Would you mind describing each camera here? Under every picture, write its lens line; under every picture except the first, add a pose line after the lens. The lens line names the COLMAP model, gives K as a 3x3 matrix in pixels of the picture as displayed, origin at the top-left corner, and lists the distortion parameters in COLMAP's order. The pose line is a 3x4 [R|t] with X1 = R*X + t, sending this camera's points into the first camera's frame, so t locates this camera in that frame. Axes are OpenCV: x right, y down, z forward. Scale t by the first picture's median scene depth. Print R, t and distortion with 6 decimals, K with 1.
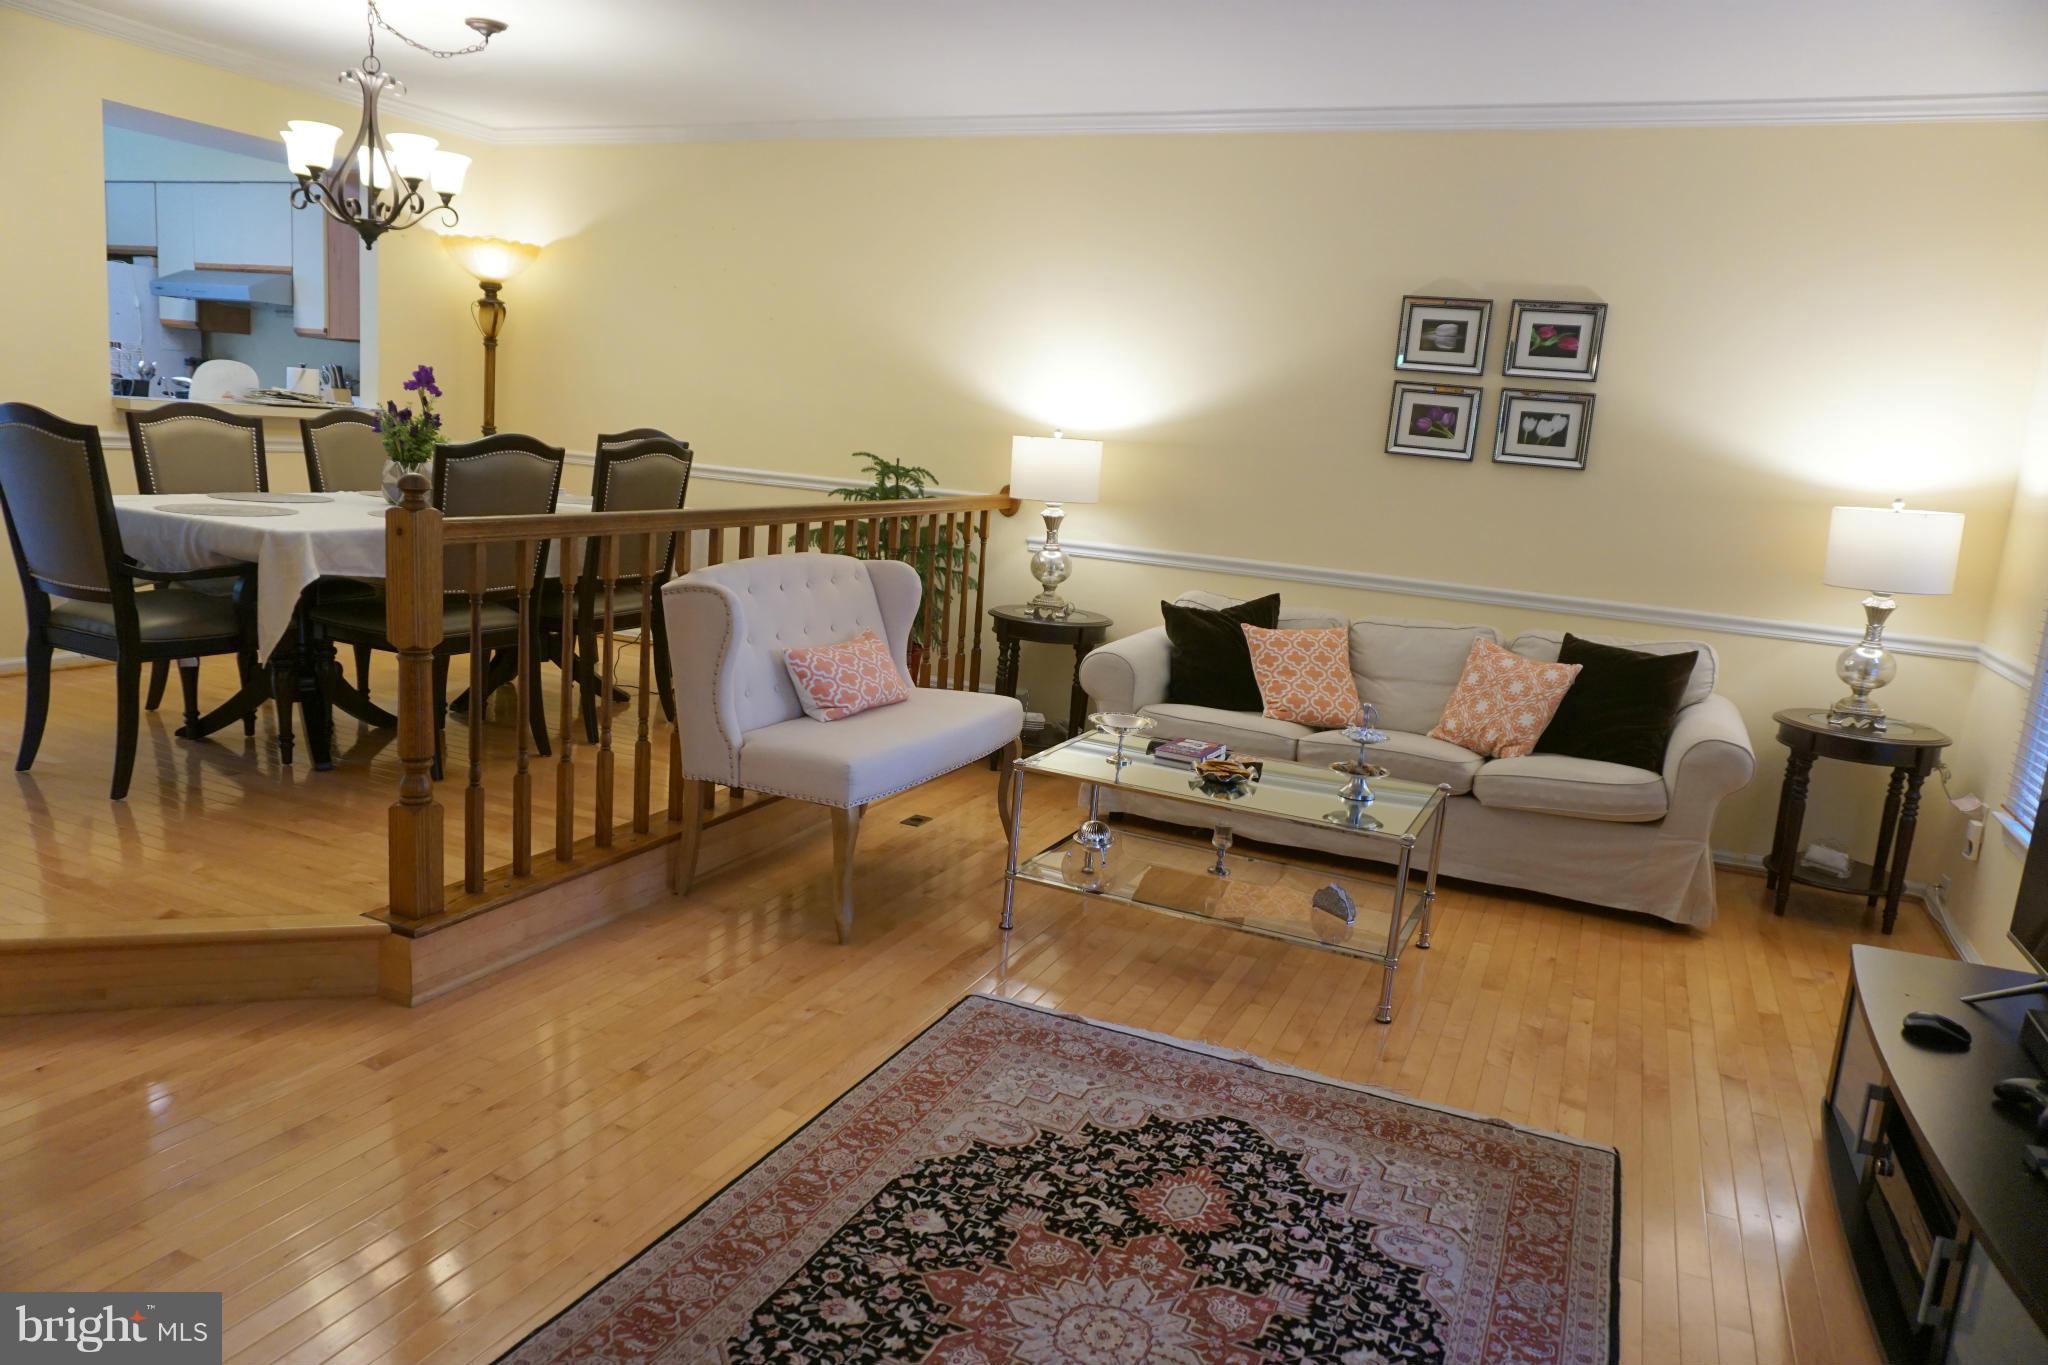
lens RADIAL K [[1357.3, 0, 1024.0], [0, 1357.3, 682.5], [0, 0, 1]] dist [-0.058088, 0.040377]
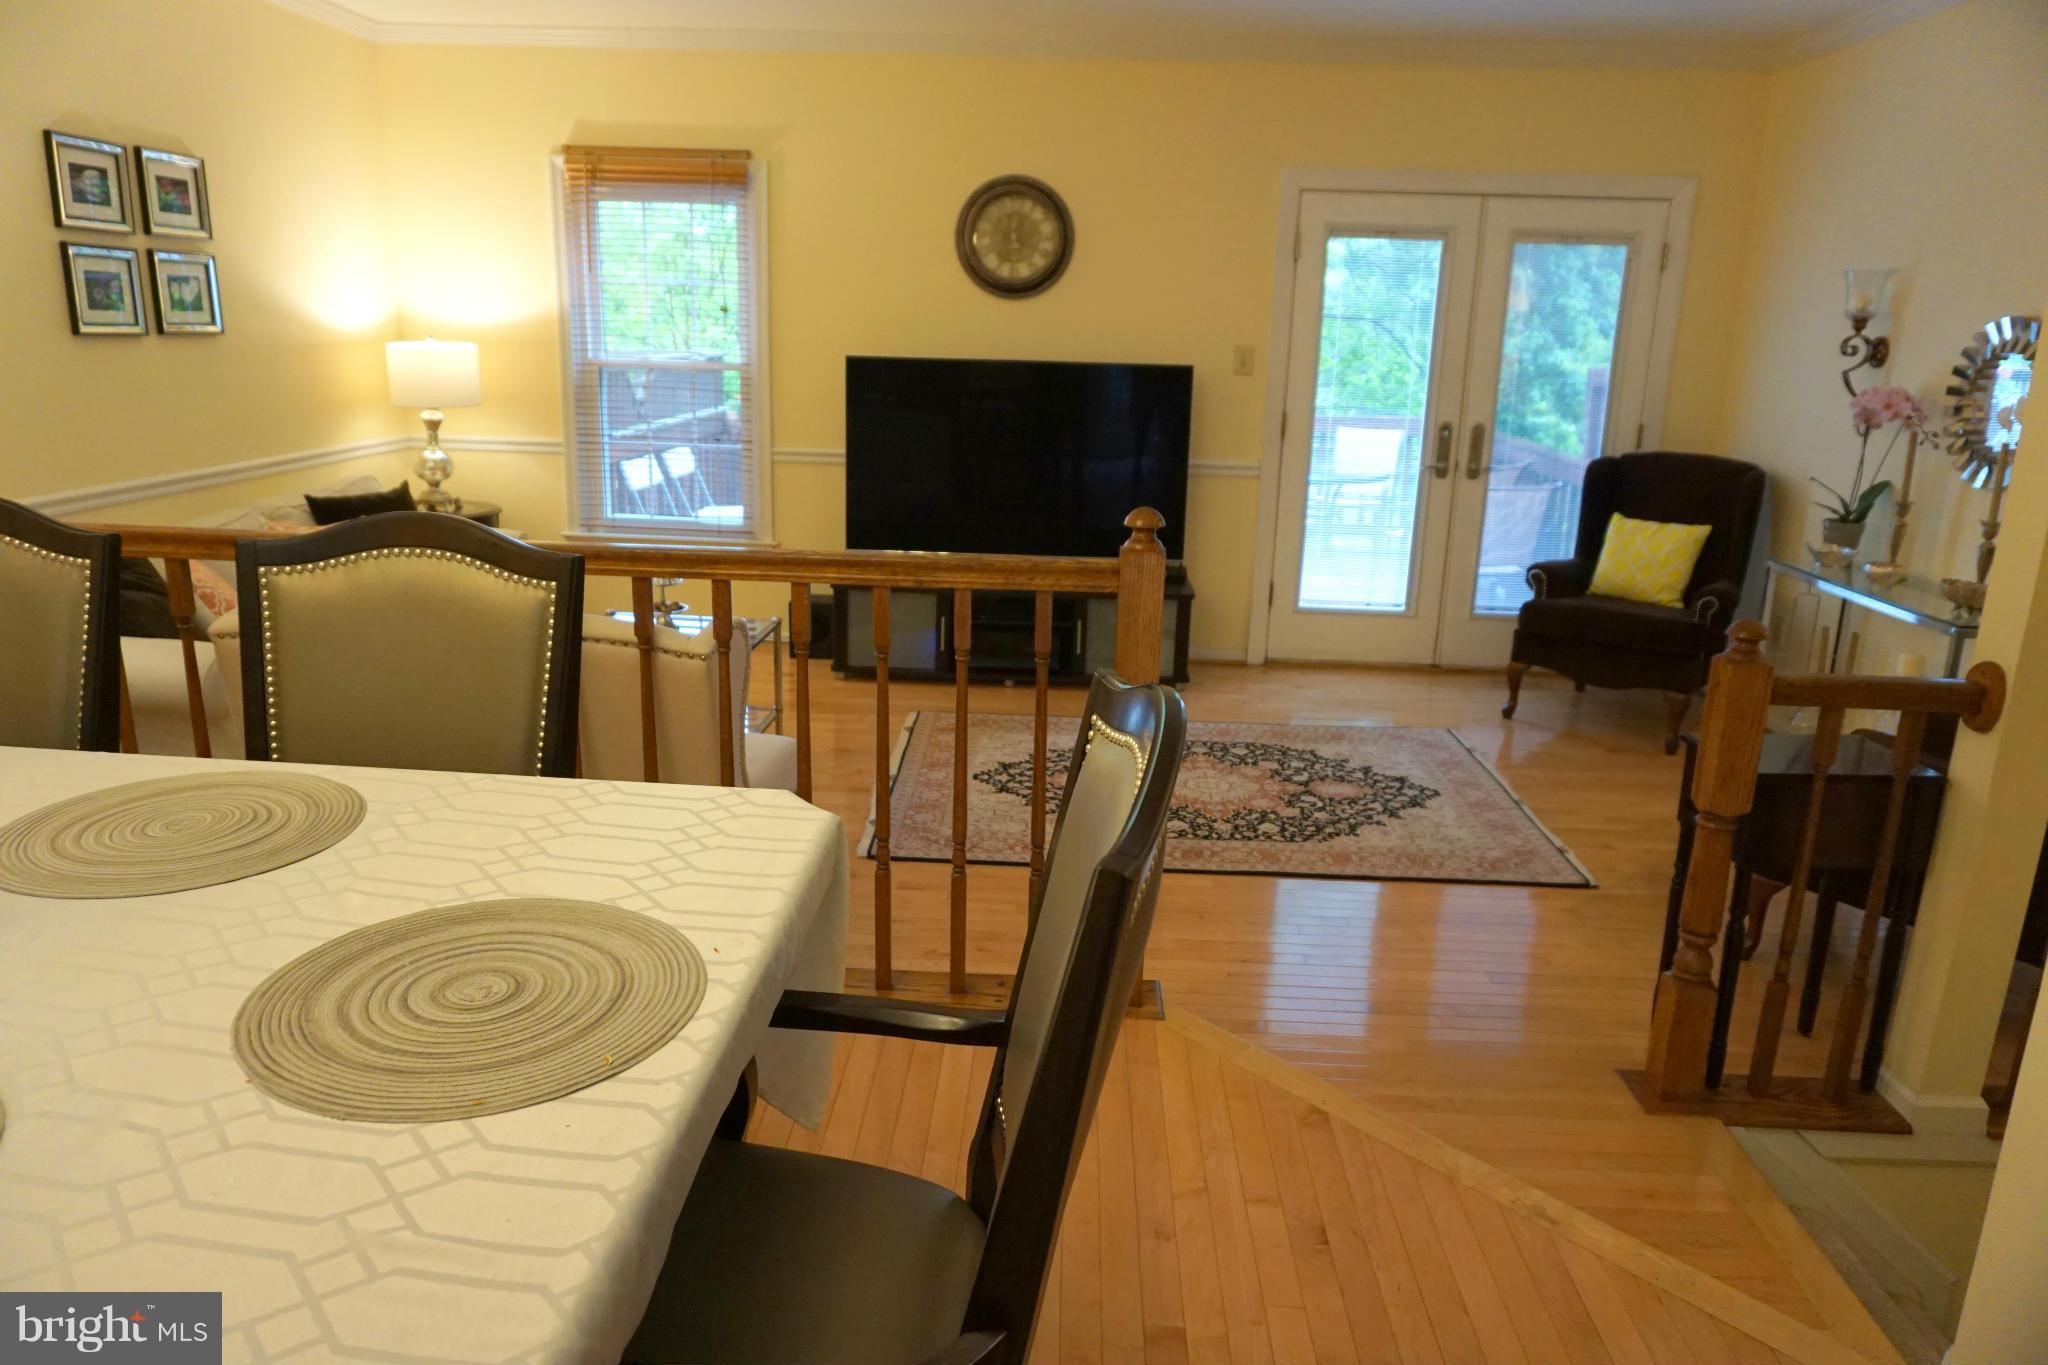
lens RADIAL K [[1361.7, 0, 1019.5], [0, 1361.7, 681.8], [0, 0, 1]] dist [-0.052959, 0.038772]
pose [[-0.365715, -0.324882, 0.872184, -0.892406], [0.119384, 0.912984, 0.390138, -0.292568], [-0.923038, 0.246804, -0.295107, 1.000859]]
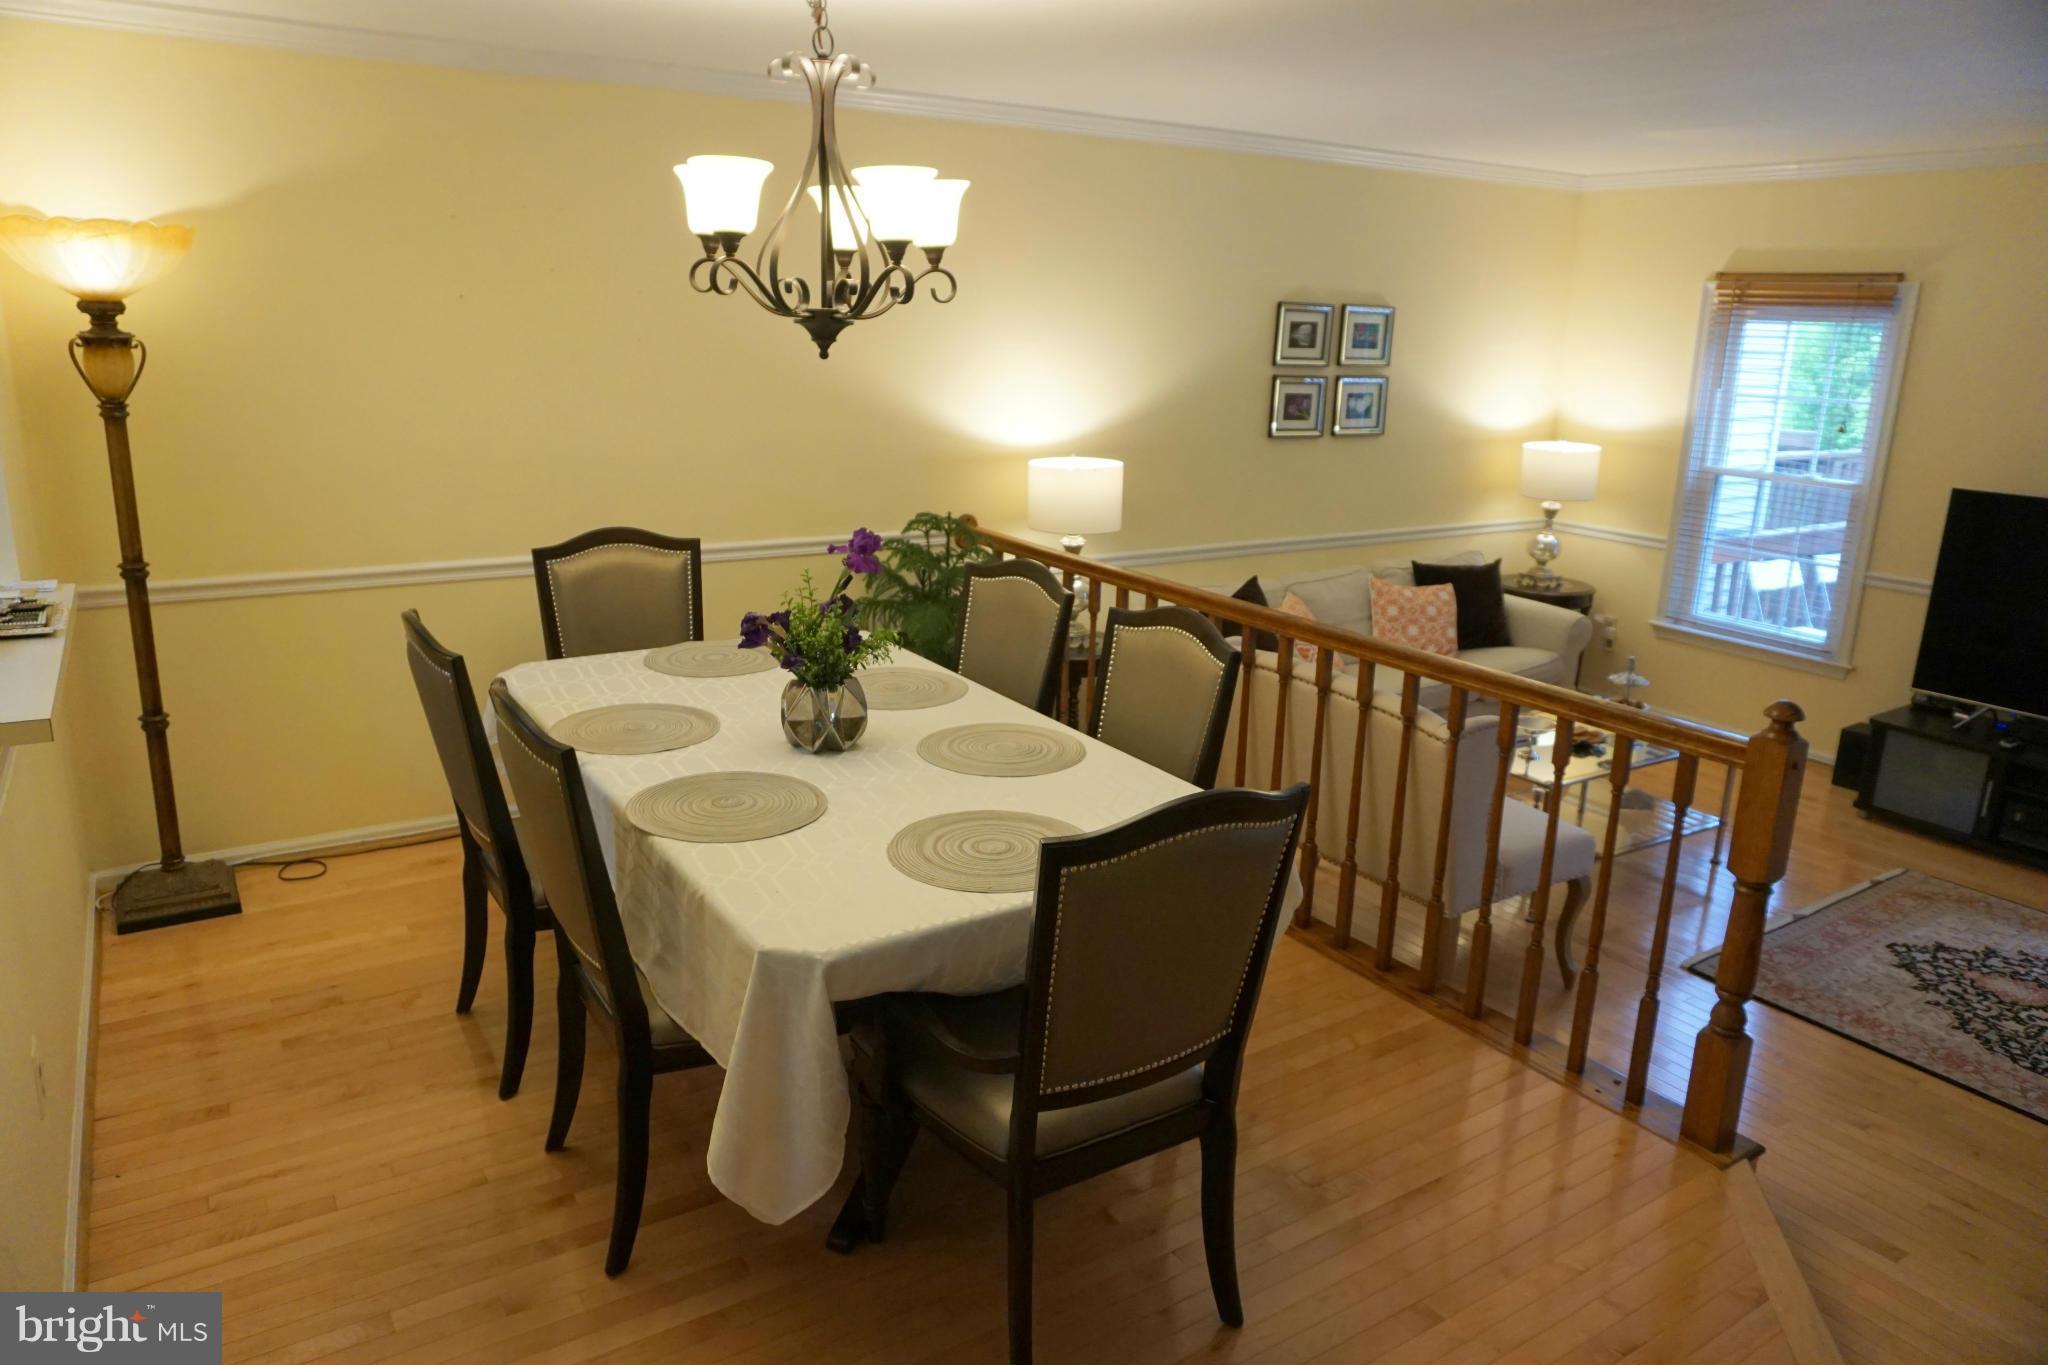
lens RADIAL K [[1361.7, 0, 1019.5], [0, 1361.7, 681.8], [0, 0, 1]] dist [-0.052959, 0.038772]
pose [[0.543556, -0.277303, 0.792244, -1.083588], [0.173905, 0.960577, 0.216907, -0.336817], [-0.821160, 0.019874, 0.570352, 0.668190]]
